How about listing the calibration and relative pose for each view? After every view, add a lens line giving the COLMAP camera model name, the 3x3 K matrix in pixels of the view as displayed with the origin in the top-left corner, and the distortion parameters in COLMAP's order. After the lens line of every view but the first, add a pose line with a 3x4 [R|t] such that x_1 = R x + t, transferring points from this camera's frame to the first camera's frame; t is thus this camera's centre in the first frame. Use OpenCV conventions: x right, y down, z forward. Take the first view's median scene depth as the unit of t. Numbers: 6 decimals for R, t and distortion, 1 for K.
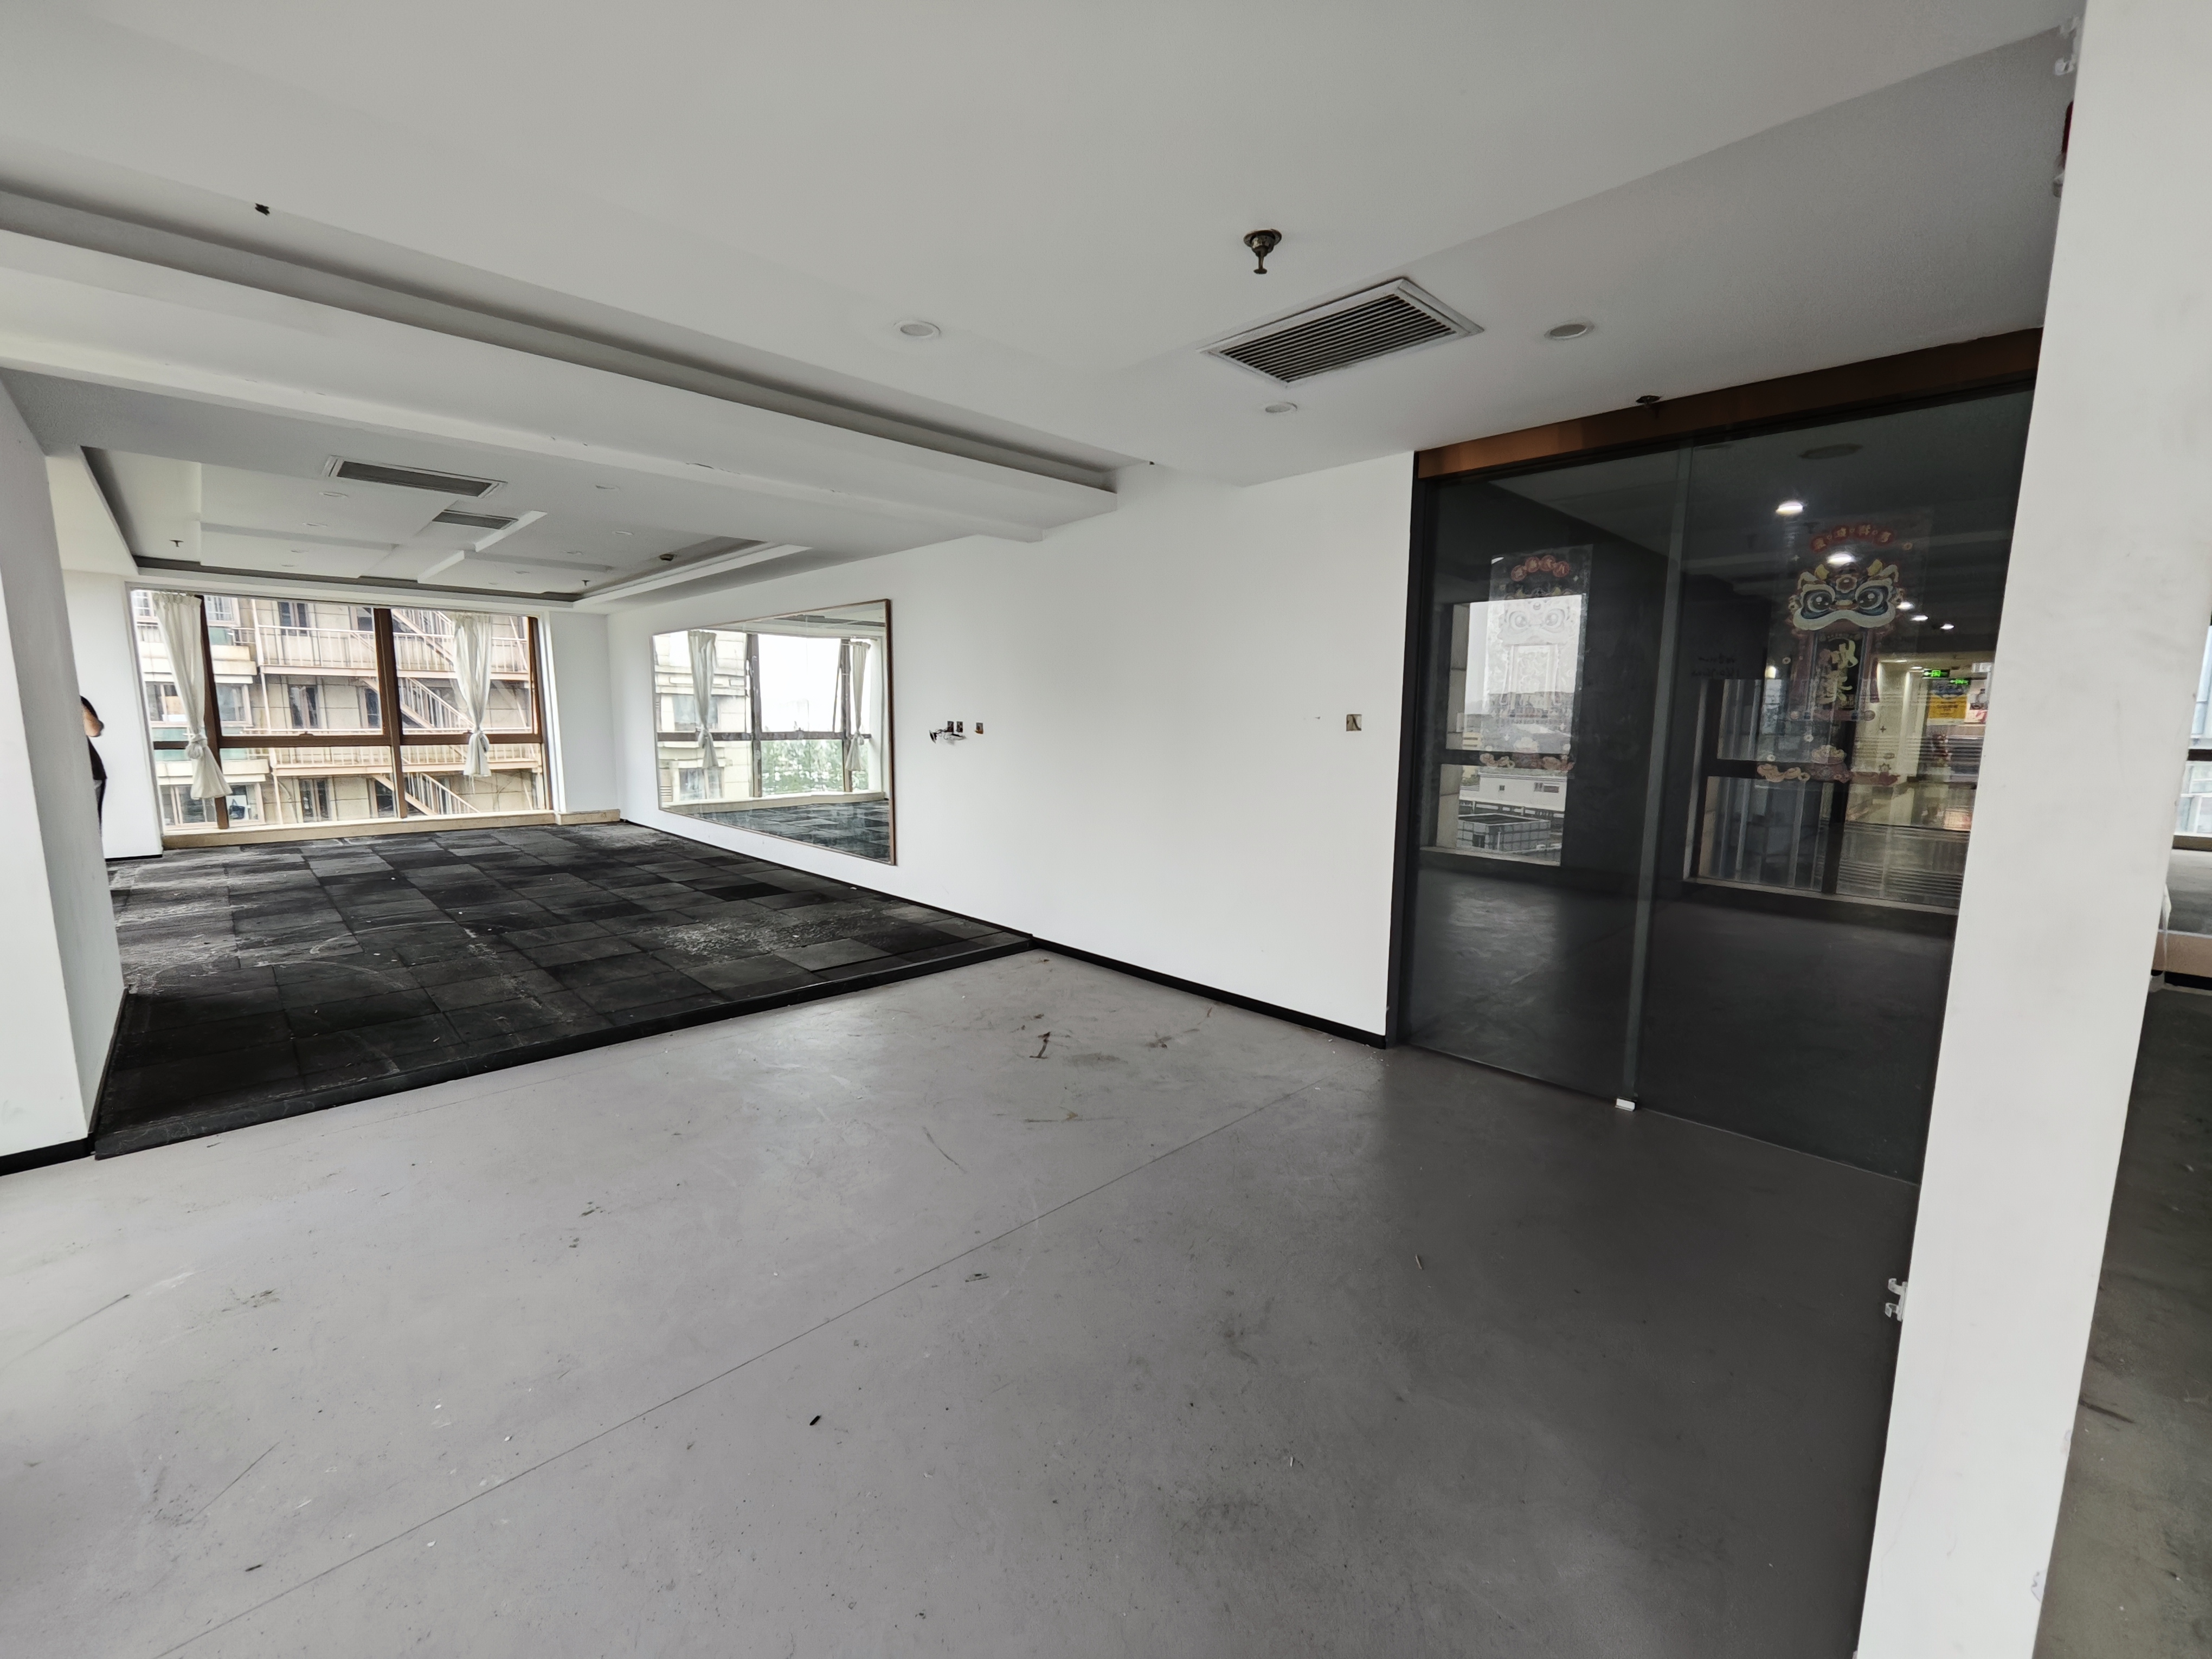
lens RADIAL K [[921.0, 0, 1111.7], [0, 921.0, 836.4], [0, 0, 1]] dist [-0.002538, 0.003643]
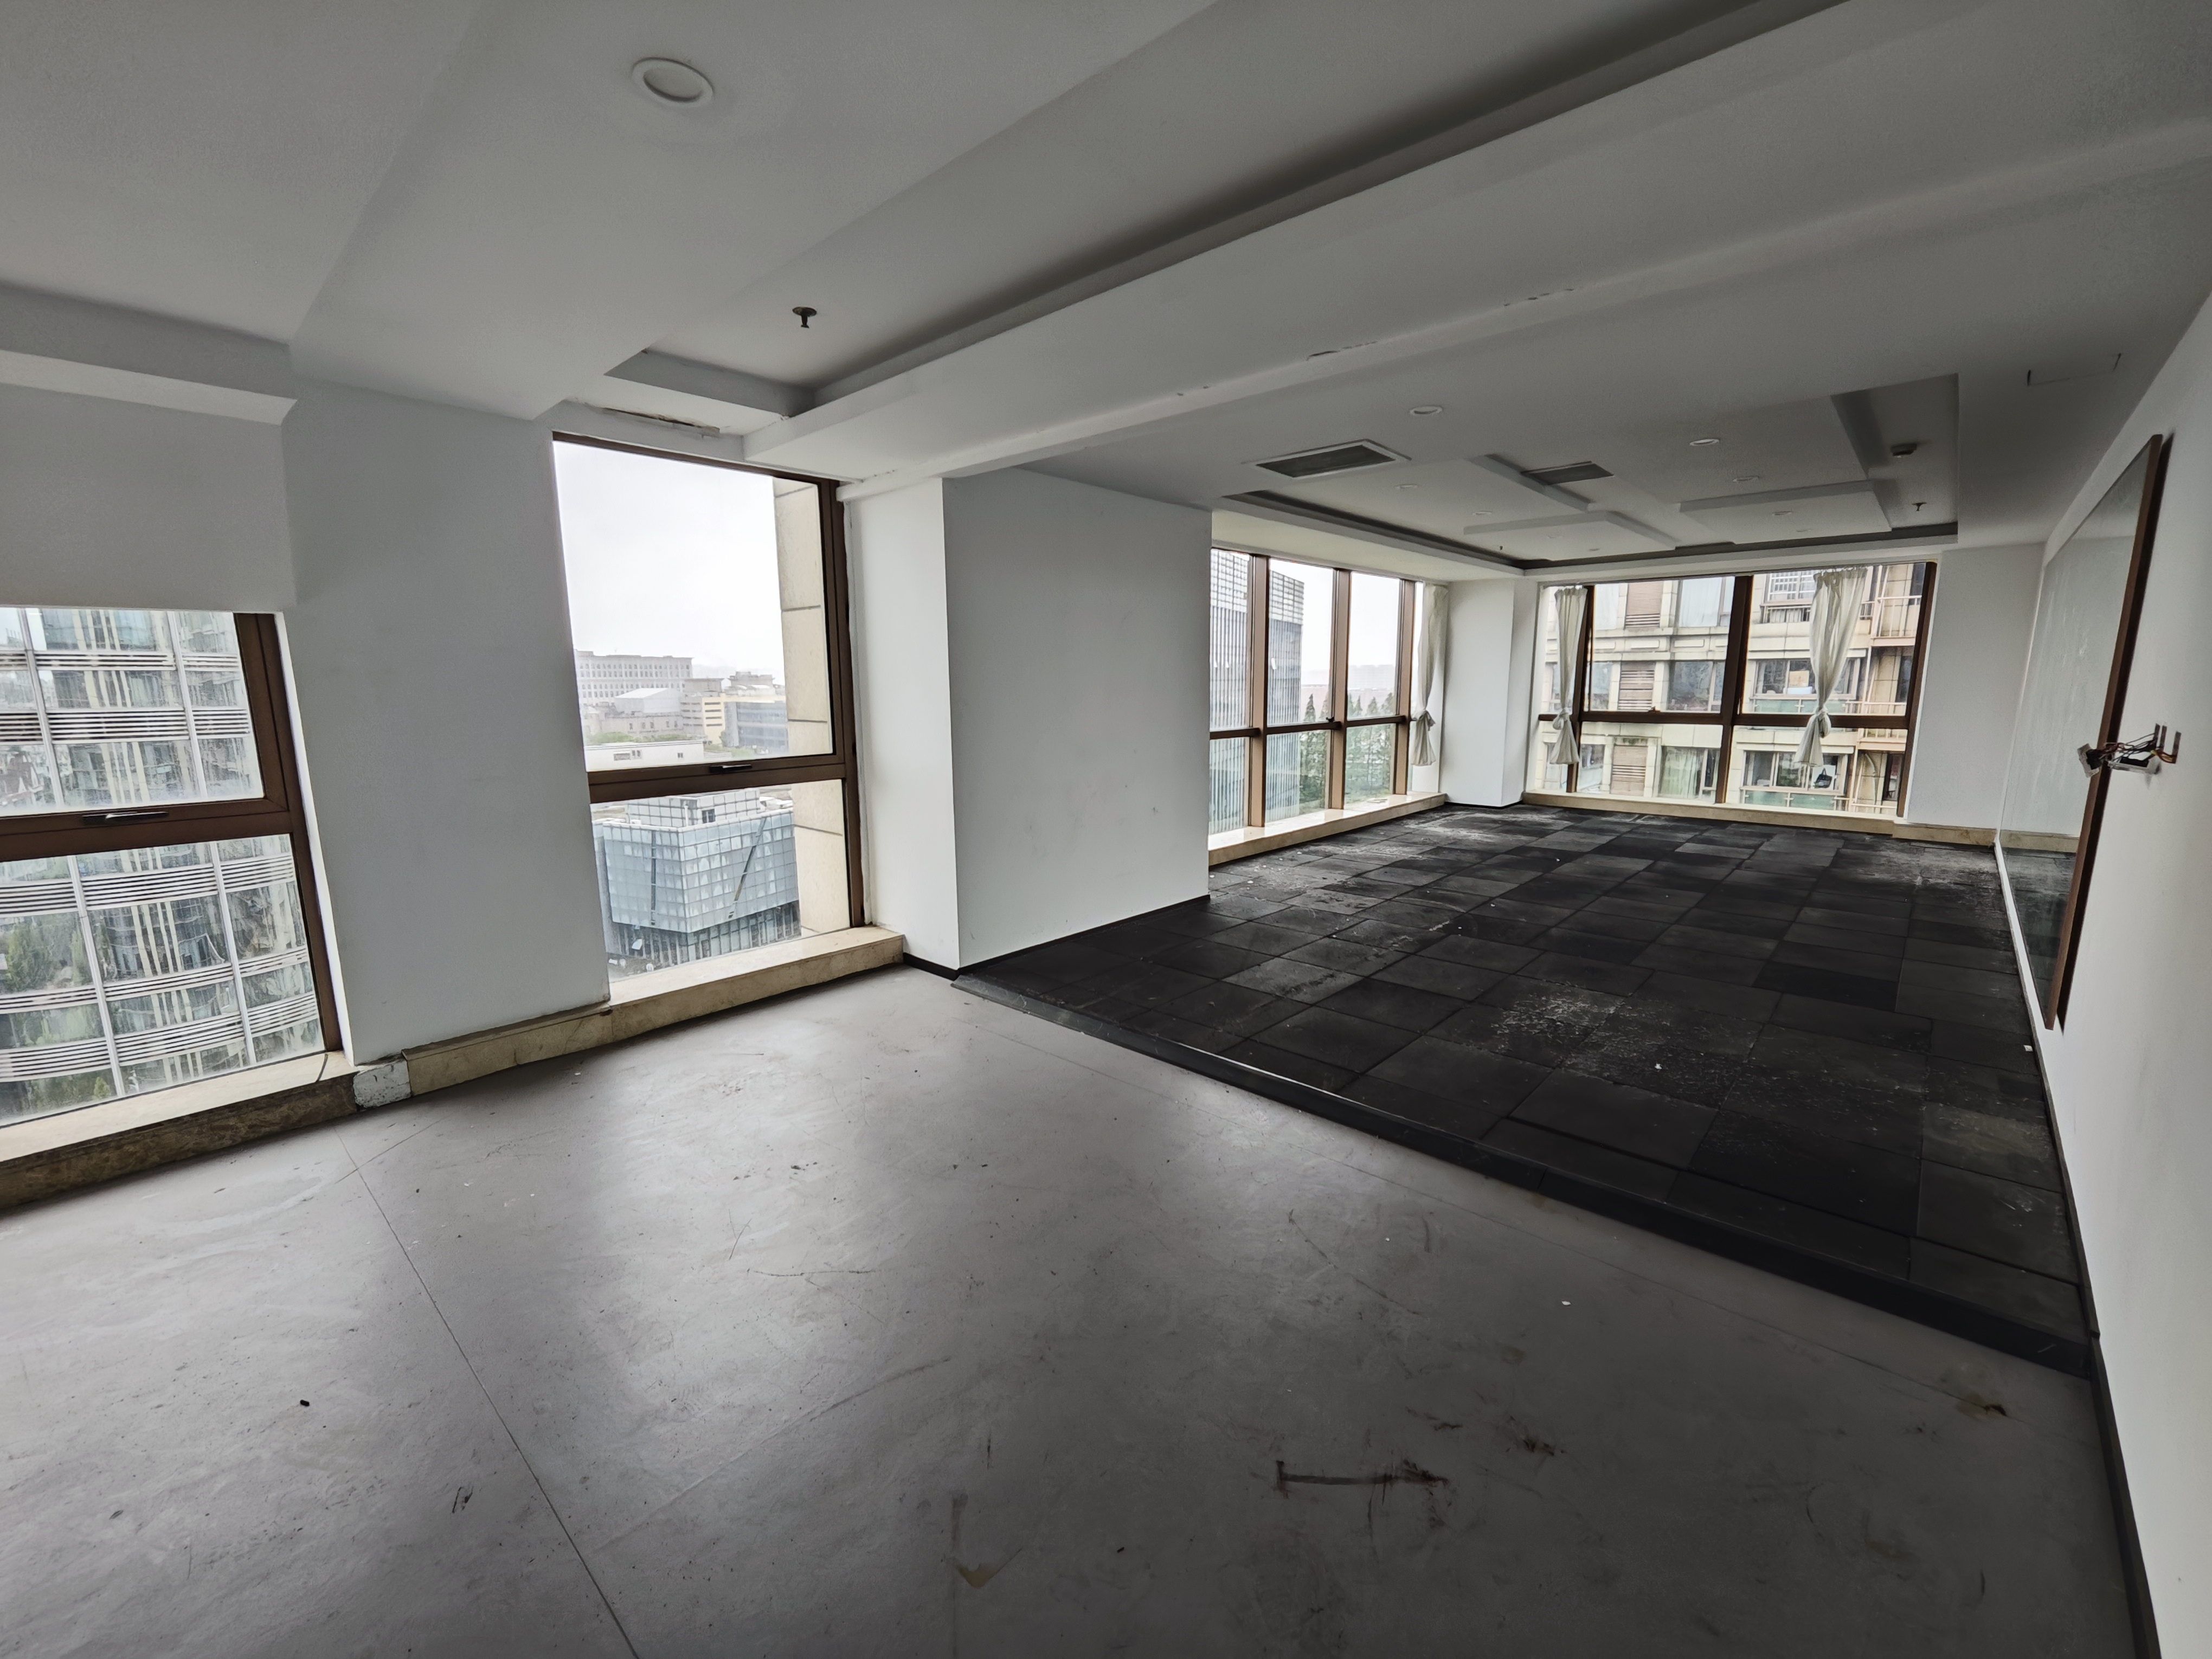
lens RADIAL K [[921.0, 0, 1112.9], [0, 921.0, 833.2], [0, 0, 1]] dist [-0.002538, 0.003643]
pose [[0.047112, 0.153635, -0.987004, 0.137232], [-0.125618, 0.981168, 0.146730, -0.055025], [0.990959, 0.117073, 0.065524, 0.372399]]
